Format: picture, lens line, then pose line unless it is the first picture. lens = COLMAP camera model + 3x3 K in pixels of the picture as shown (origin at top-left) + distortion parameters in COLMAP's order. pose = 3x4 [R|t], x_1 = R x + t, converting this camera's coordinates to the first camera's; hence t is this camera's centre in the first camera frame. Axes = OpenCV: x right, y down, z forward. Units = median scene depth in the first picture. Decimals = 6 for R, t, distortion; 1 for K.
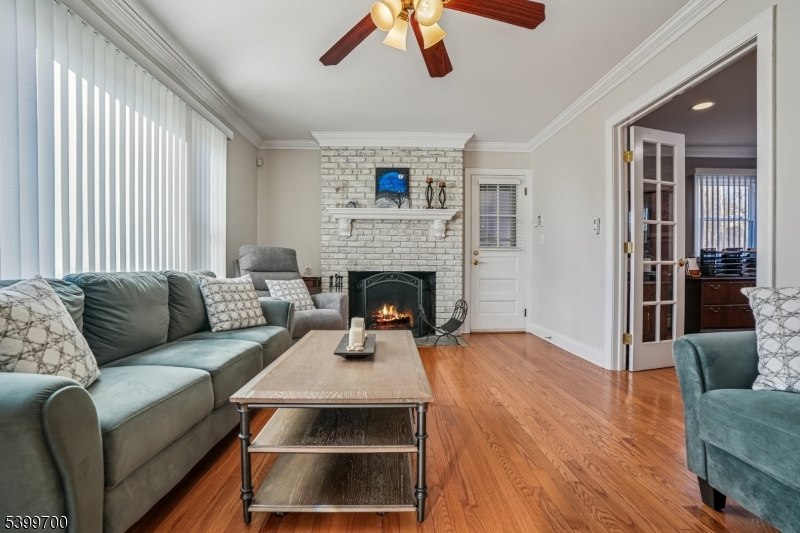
lens RADIAL K [[373.5, 0, 404.4], [0, 373.5, 264.9], [0, 0, 1]] dist [-0.019258, 0.000984]
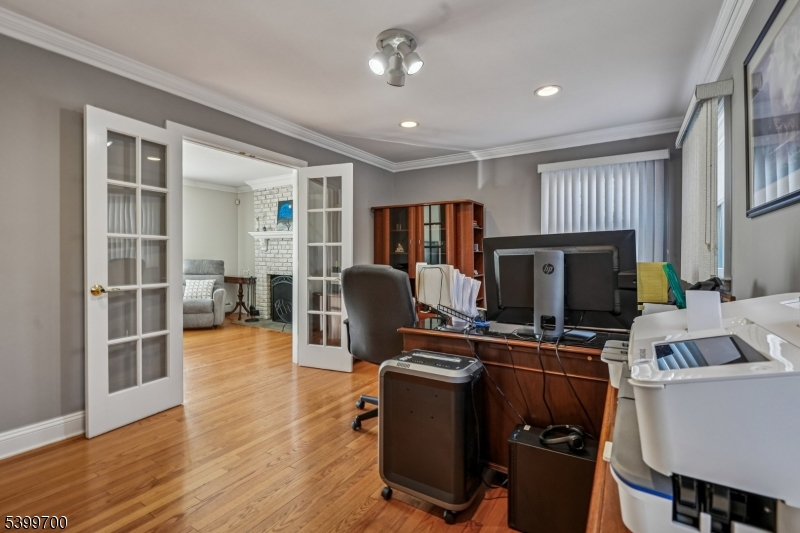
lens RADIAL K [[373.5, 0, 399.2], [0, 373.5, 262.9], [0, 0, 1]] dist [-0.019258, 0.000984]
pose [[0.820443, 0.013025, -0.571579, 1.103159], [-0.003962, 0.999846, 0.017099, -0.054672], [0.571714, -0.011764, 0.820369, 0.106630]]
